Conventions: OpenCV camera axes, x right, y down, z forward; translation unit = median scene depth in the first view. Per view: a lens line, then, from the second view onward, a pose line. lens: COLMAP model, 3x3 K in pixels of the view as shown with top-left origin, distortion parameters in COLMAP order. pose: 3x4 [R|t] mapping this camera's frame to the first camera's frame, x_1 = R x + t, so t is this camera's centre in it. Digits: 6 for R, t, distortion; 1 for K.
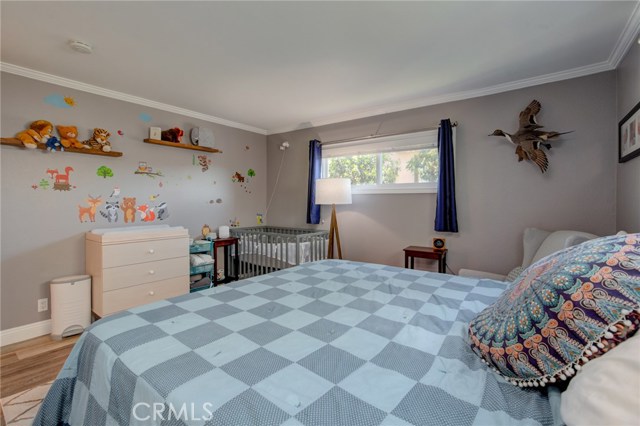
lens RADIAL K [[289.0, 0, 318.4], [0, 289.0, 209.0], [0, 0, 1]] dist [-0.001868, 0.000354]
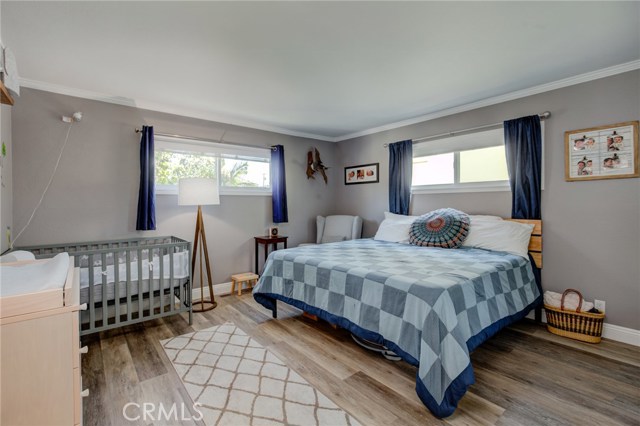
lens RADIAL K [[289.0, 0, 318.4], [0, 289.0, 209.0], [0, 0, 1]] dist [-0.001868, 0.000354]
pose [[0.230515, -0.023309, 0.972790, -0.799623], [0.034580, 0.999278, 0.015750, -0.005327], [-0.972454, 0.030009, 0.231154, 0.416410]]
